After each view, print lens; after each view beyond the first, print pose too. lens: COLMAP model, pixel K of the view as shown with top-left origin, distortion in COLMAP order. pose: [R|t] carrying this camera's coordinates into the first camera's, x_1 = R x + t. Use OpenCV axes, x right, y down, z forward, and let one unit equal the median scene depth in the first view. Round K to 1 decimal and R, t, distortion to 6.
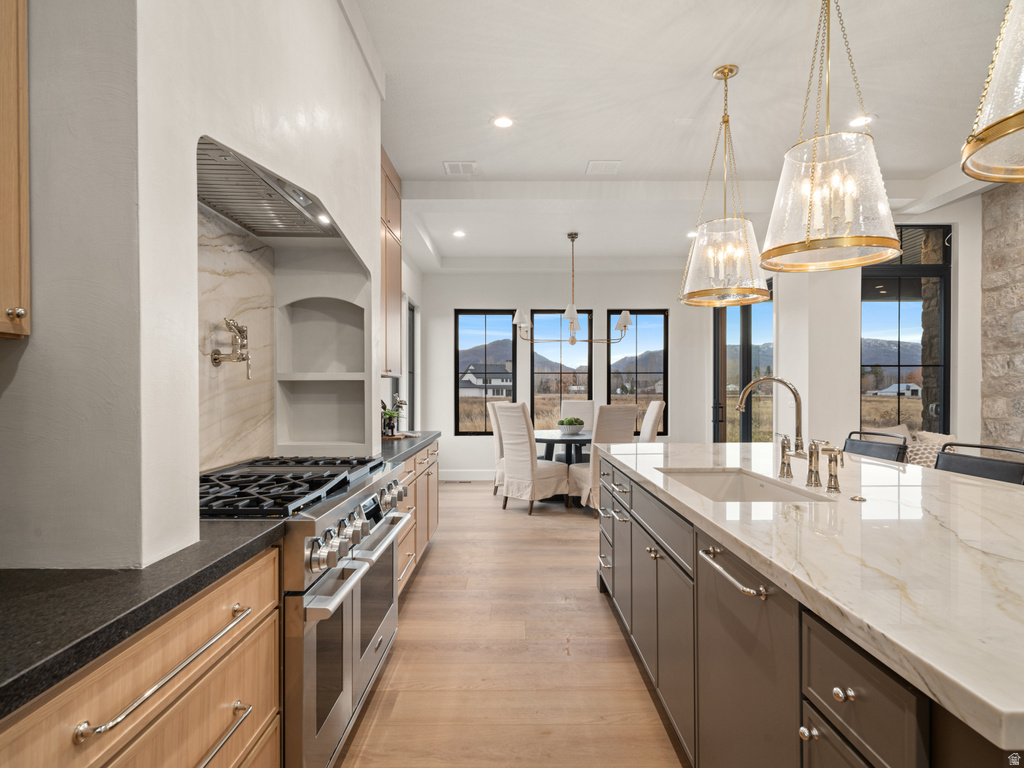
lens RADIAL K [[558.9, 0, 511.5], [0, 558.9, 392.2], [0, 0, 1]] dist [0.005185, 0.000056]
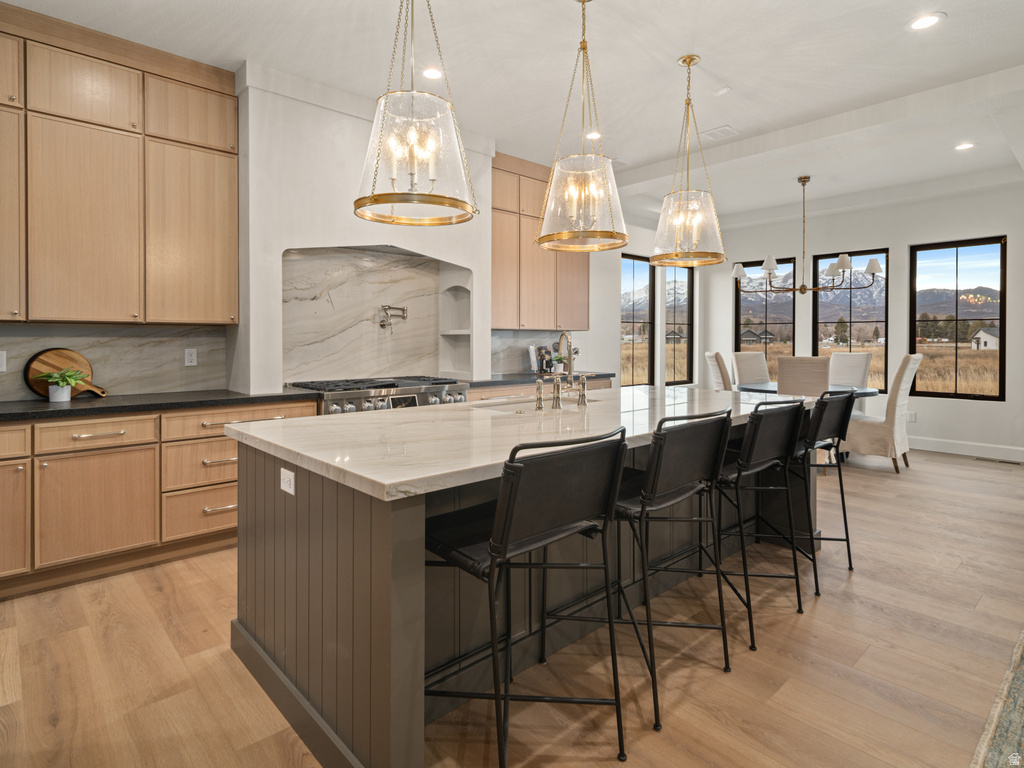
lens RADIAL K [[559.2, 0, 515.7], [0, 559.2, 344.4], [0, 0, 1]] dist [0.003737, 0.000627]
pose [[0.678454, 0.008218, -0.734597, 0.632649], [-0.005568, 0.999966, 0.006044, -0.001133], [0.734622, -0.000010, 0.678477, -0.015798]]
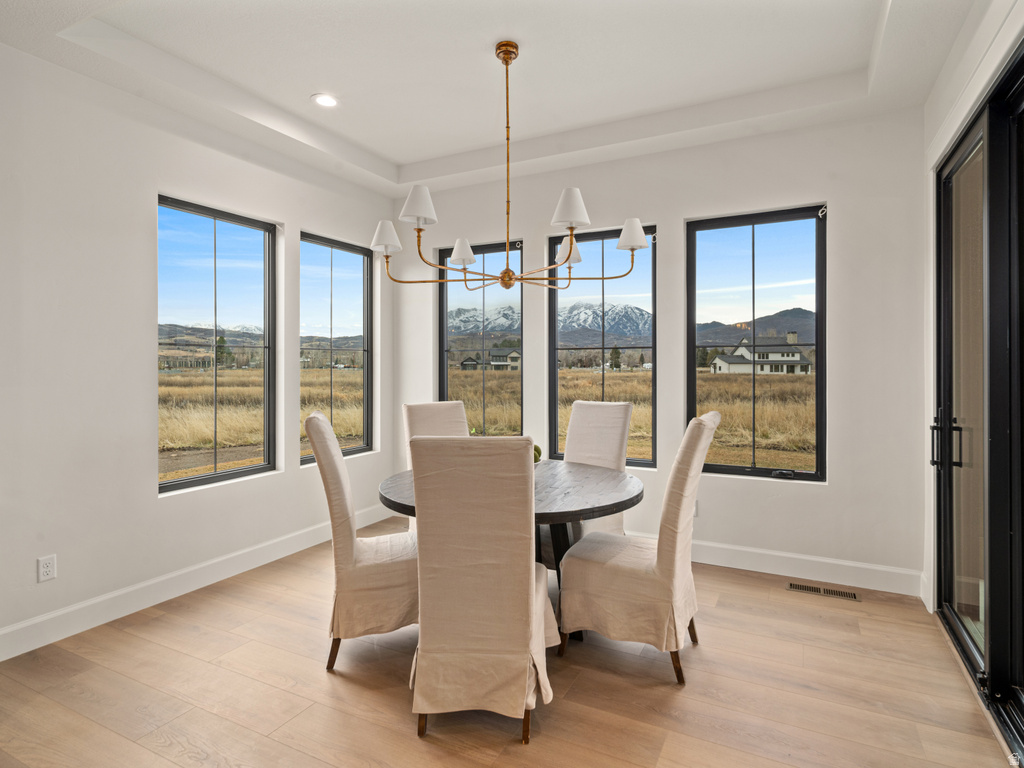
lens RADIAL K [[558.1, 0, 515.7], [0, 558.1, 365.3], [0, 0, 1]] dist [-0.000029, 0.000007]
pose [[0.889004, -0.001401, -0.457898, 0.429418], [-0.000621, 0.999991, -0.004265, -0.024917], [0.457900, 0.004076, 0.888995, 0.783548]]
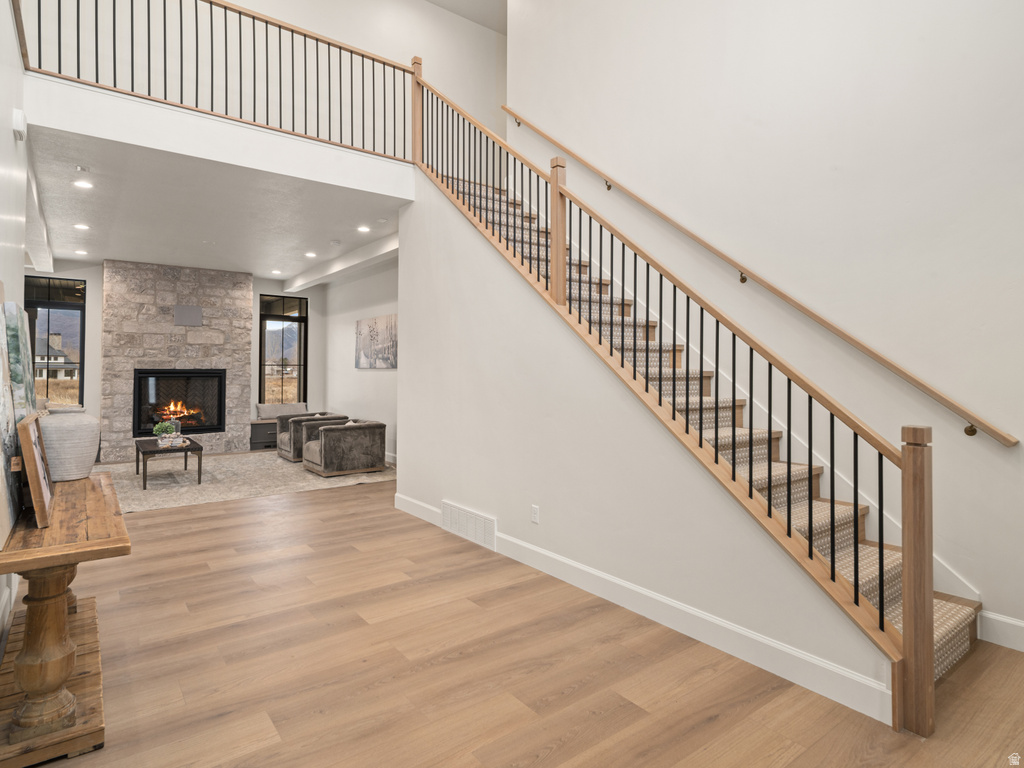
lens RADIAL K [[564.9, 0, 515.0], [0, 564.9, 367.4], [0, 0, 1]] dist [0.007081, -0.002014]
pose [[0.799372, 0.007192, 0.600793, 0.845139], [-0.001307, 0.999947, -0.010231, -0.019787], [-0.600835, 0.007392, 0.799339, -1.218696]]
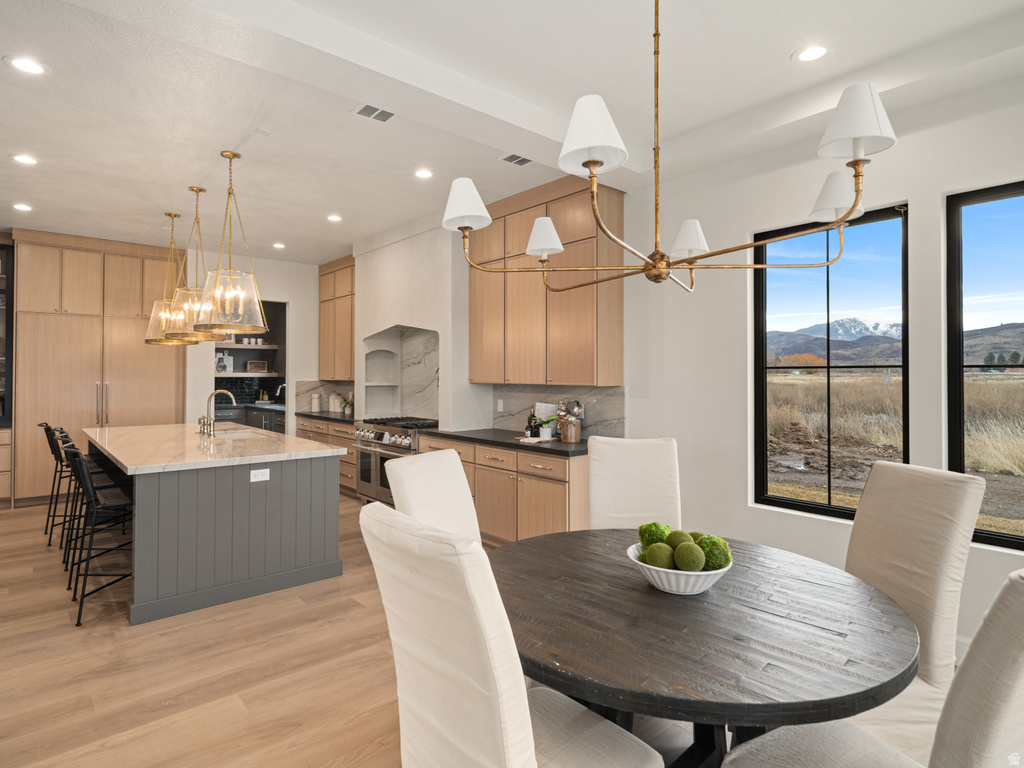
lens RADIAL K [[564.9, 0, 515.0], [0, 564.9, 367.4], [0, 0, 1]] dist [0.007081, -0.002014]
pose [[-0.750111, -0.010086, -0.661235, 0.486386], [-0.005557, 0.999945, -0.008948, -0.046461], [0.661288, -0.003038, -0.750126, 1.558954]]
